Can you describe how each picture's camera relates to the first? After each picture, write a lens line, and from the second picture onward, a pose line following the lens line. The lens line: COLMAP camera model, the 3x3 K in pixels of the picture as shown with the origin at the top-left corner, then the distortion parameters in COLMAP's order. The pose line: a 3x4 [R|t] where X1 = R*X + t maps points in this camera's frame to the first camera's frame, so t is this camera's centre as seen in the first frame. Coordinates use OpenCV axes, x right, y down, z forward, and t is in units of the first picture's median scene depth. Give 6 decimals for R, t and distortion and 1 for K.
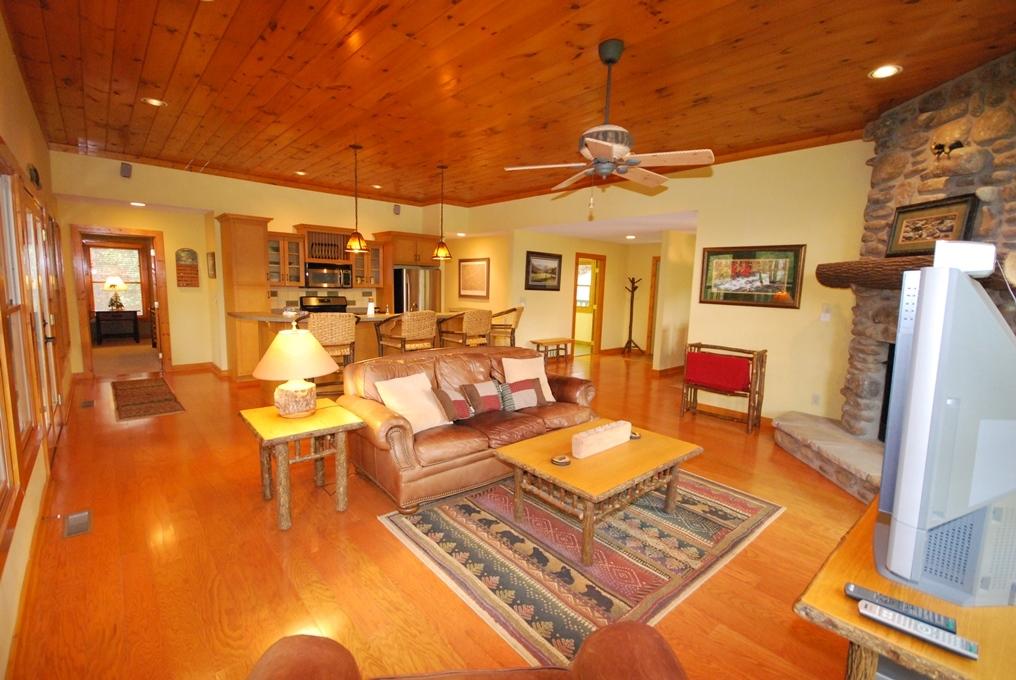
lens RADIAL K [[447.6, 0, 502.5], [0, 447.6, 335.5], [0, 0, 1]] dist [-0.004443, -0.002826]
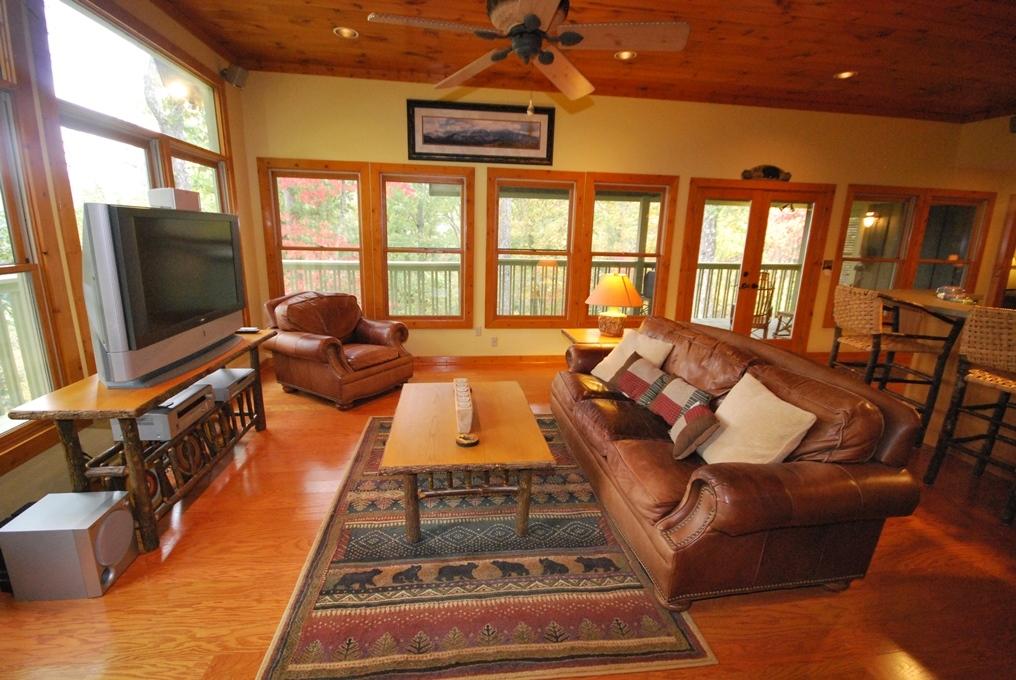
lens RADIAL K [[447.6, 0, 506.9], [0, 447.6, 341.0], [0, 0, 1]] dist [-0.004443, -0.002826]
pose [[-0.554878, 0.149964, -0.818304, 0.484035], [-0.133354, 0.954867, 0.265416, -0.074886], [0.821174, 0.256398, -0.509837, 0.816718]]
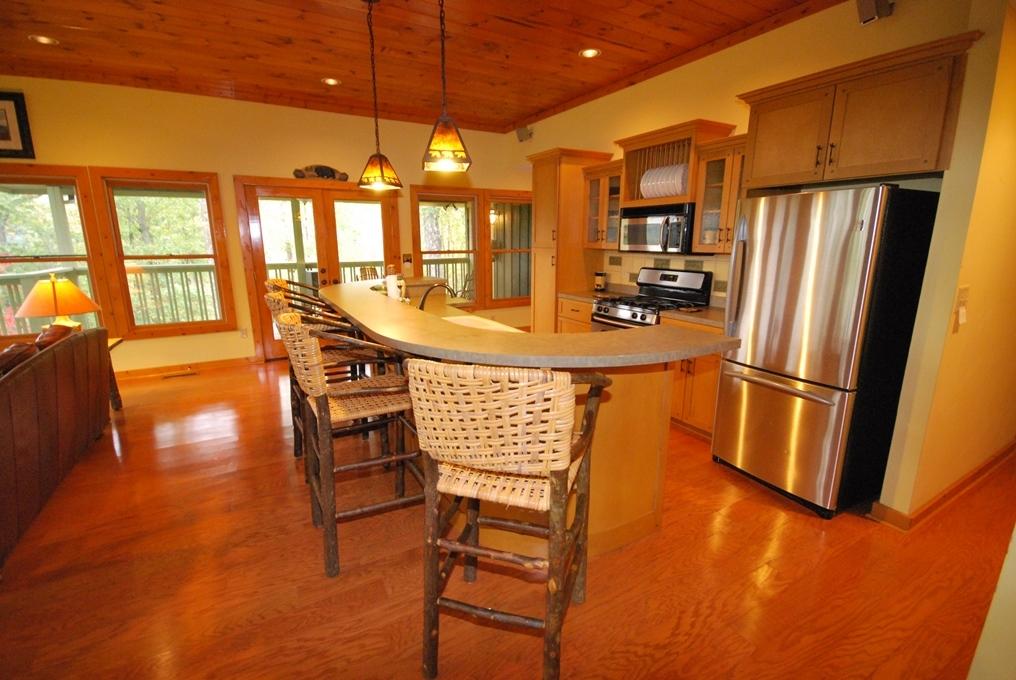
lens RADIAL K [[447.6, 0, 508.4], [0, 447.6, 341.0], [0, 0, 1]] dist [-0.004443, -0.002826]
pose [[-0.210685, 0.191648, -0.958584, 0.262927], [-0.116327, 0.968711, 0.219240, -0.145847], [0.970608, 0.157699, -0.181799, 1.357122]]
